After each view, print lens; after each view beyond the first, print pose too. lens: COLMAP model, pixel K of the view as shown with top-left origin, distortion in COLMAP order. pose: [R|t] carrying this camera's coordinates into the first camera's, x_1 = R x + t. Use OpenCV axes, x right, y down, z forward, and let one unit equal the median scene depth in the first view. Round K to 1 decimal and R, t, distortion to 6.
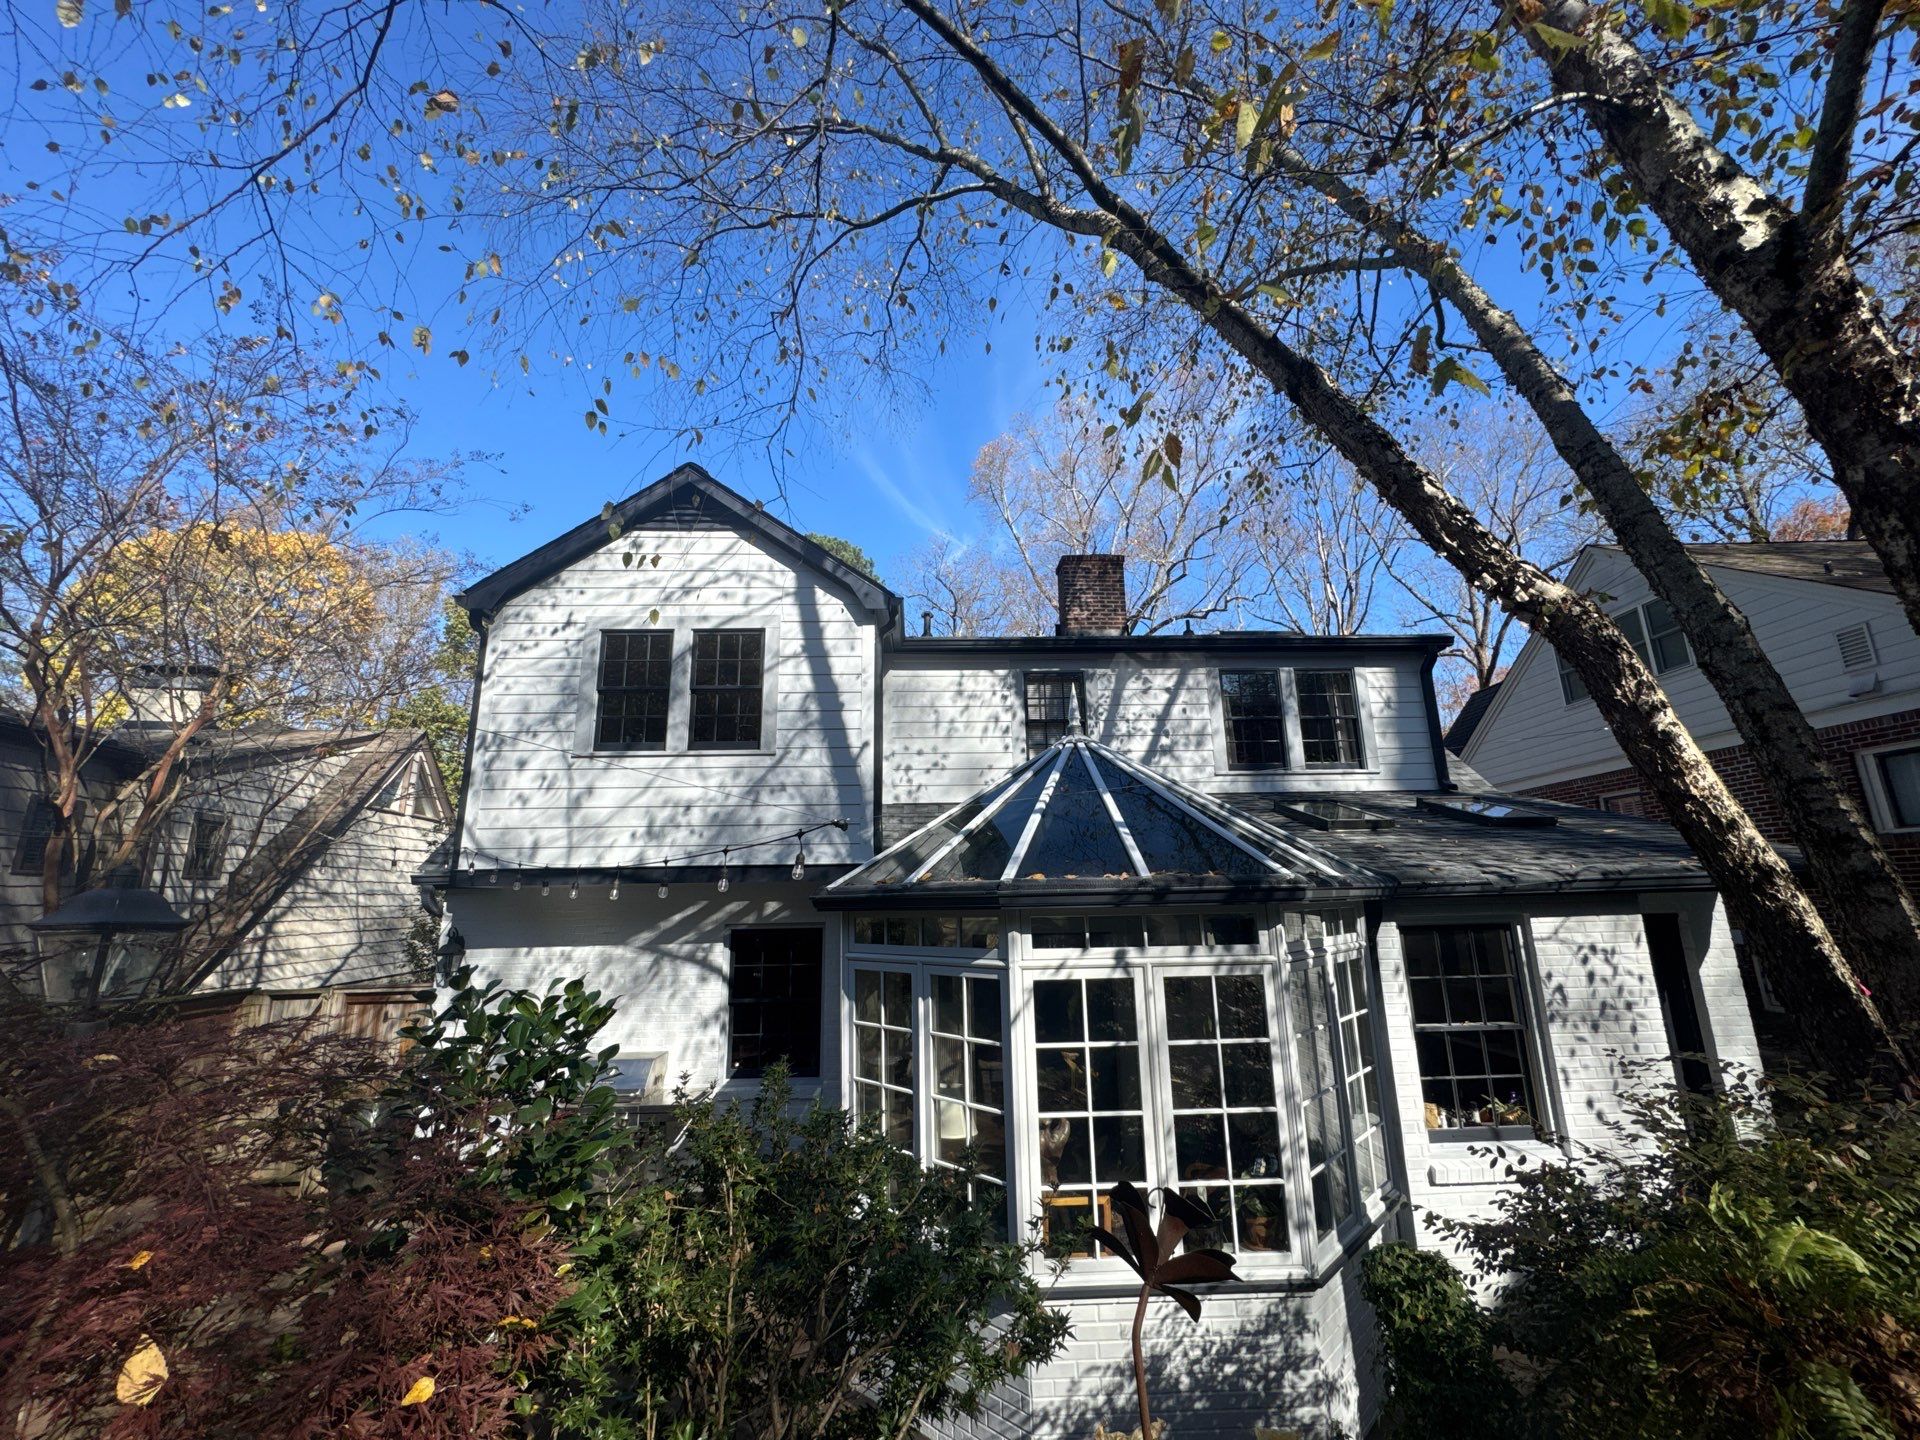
lens RADIAL K [[761.8, 0, 962.4], [0, 761.8, 726.4], [0, 0, 1]] dist [-0.001607, -0.000097]
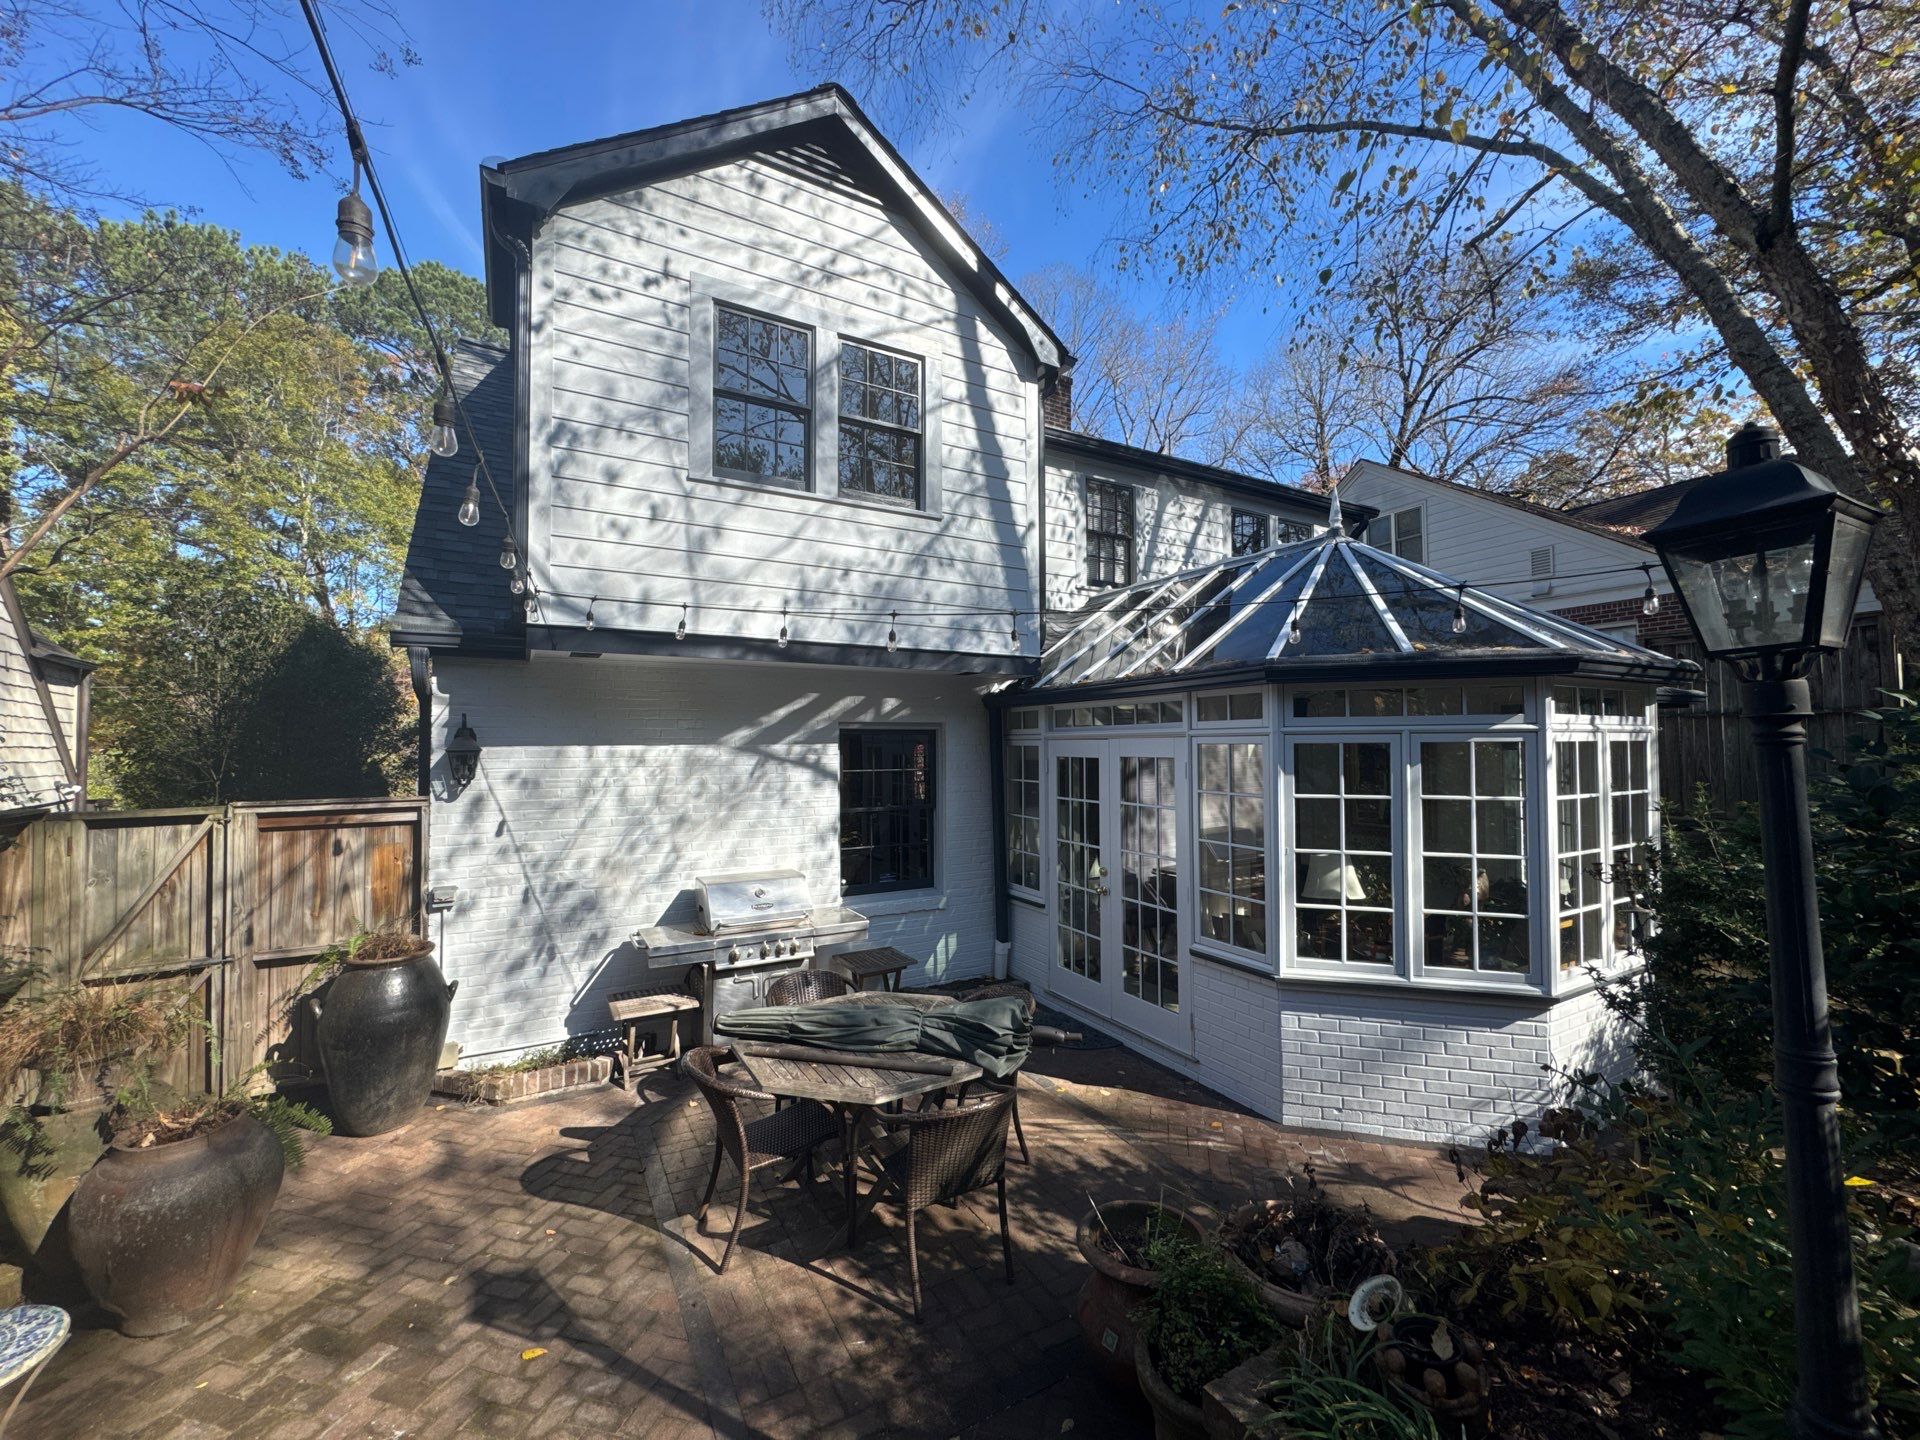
lens RADIAL K [[761.8, 0, 959.0], [0, 761.8, 720.9], [0, 0, 1]] dist [-0.001607, -0.000097]
pose [[0.883916, 0.028704, 0.466764, -0.590012], [-0.113515, 0.981432, 0.154612, 0.117549], [-0.453659, -0.189649, 0.870762, 0.224354]]
